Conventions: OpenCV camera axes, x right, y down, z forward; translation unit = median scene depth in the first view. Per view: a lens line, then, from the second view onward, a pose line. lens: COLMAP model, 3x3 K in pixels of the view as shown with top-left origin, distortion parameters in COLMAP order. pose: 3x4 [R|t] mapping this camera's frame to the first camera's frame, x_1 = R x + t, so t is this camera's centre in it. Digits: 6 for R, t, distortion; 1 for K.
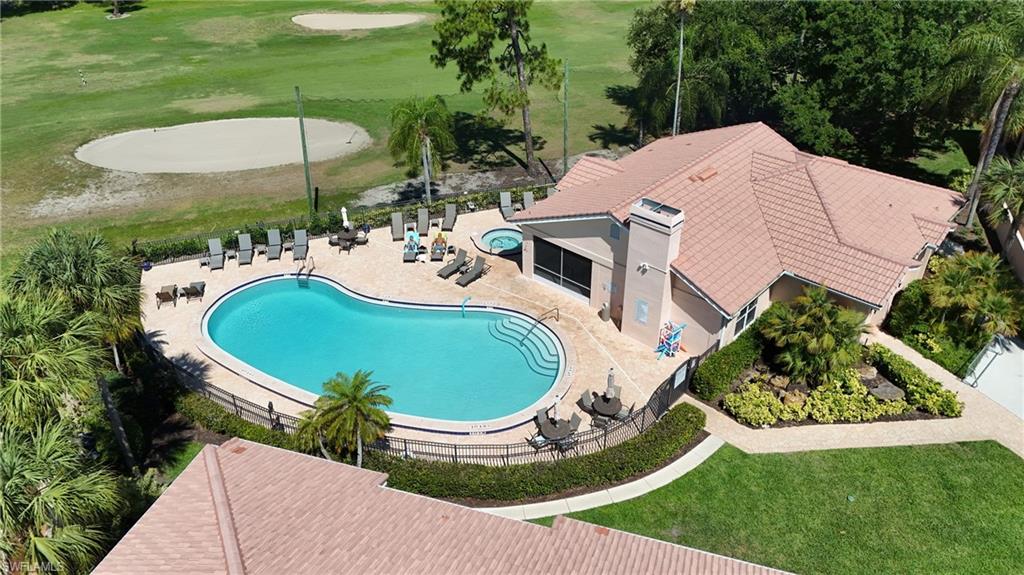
lens RADIAL K [[763.5, 0, 515.2], [0, 763.5, 293.8], [0, 0, 1]] dist [0.053071, -0.014635]
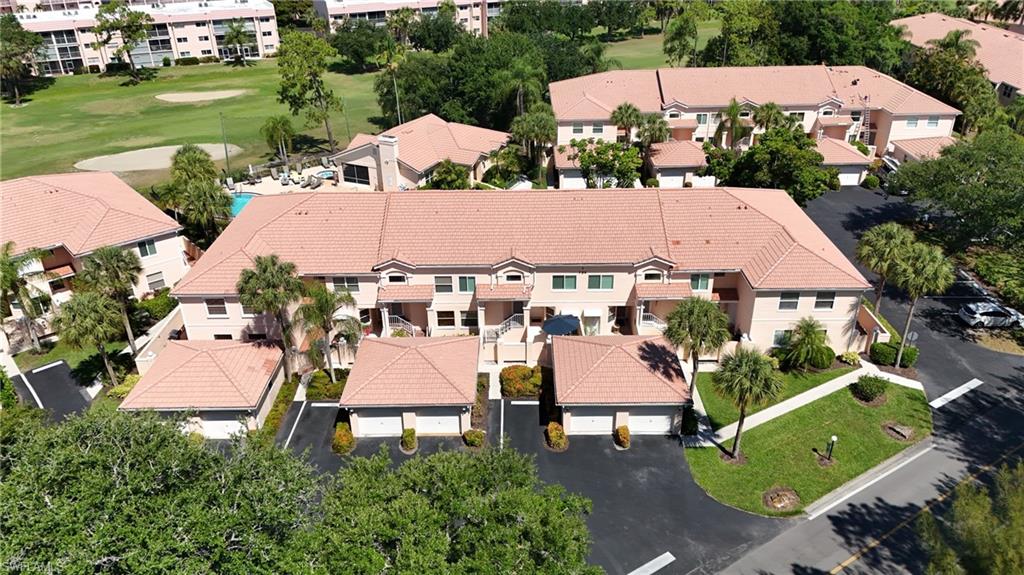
lens RADIAL K [[763.5, 0, 511.9], [0, 763.5, 287.2], [0, 0, 1]] dist [0.053071, -0.014635]
pose [[0.955165, -0.134478, 0.263770, -0.119639], [0.162714, 0.982723, -0.088198, 0.474611], [-0.247352, 0.127163, 0.960545, -1.082326]]
